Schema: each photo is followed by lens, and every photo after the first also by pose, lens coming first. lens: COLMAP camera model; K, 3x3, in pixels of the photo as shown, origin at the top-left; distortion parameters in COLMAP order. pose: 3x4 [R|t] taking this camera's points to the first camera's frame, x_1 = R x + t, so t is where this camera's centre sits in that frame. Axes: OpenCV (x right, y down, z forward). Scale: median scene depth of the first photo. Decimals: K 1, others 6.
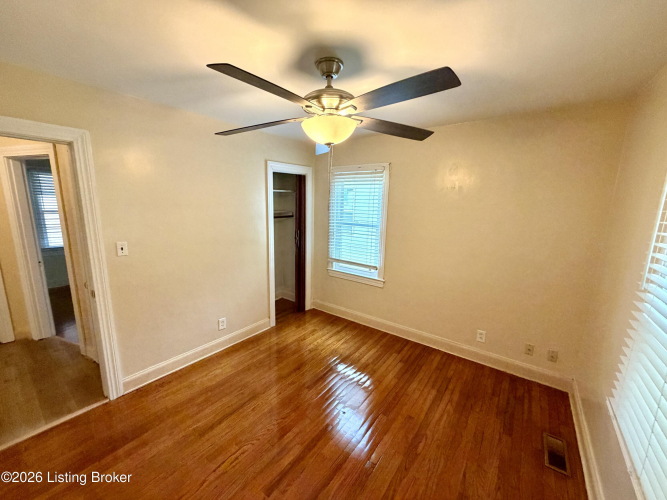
lens RADIAL K [[265.1, 0, 330.2], [0, 265.1, 248.3], [0, 0, 1]] dist [0.000208, -0.000298]
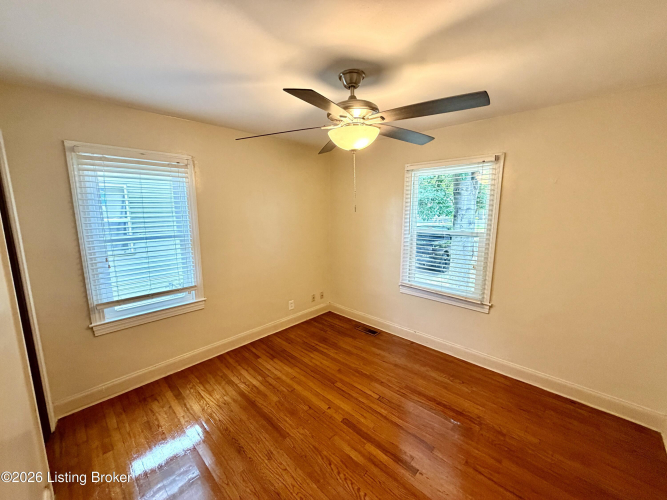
lens RADIAL K [[265.1, 0, 331.1], [0, 265.1, 249.1], [0, 0, 1]] dist [0.000208, -0.000298]
pose [[0.124441, -0.176644, 0.976377, -0.581989], [0.177068, 0.972183, 0.153317, -0.095836], [-0.976300, 0.153807, 0.152257, 0.509931]]
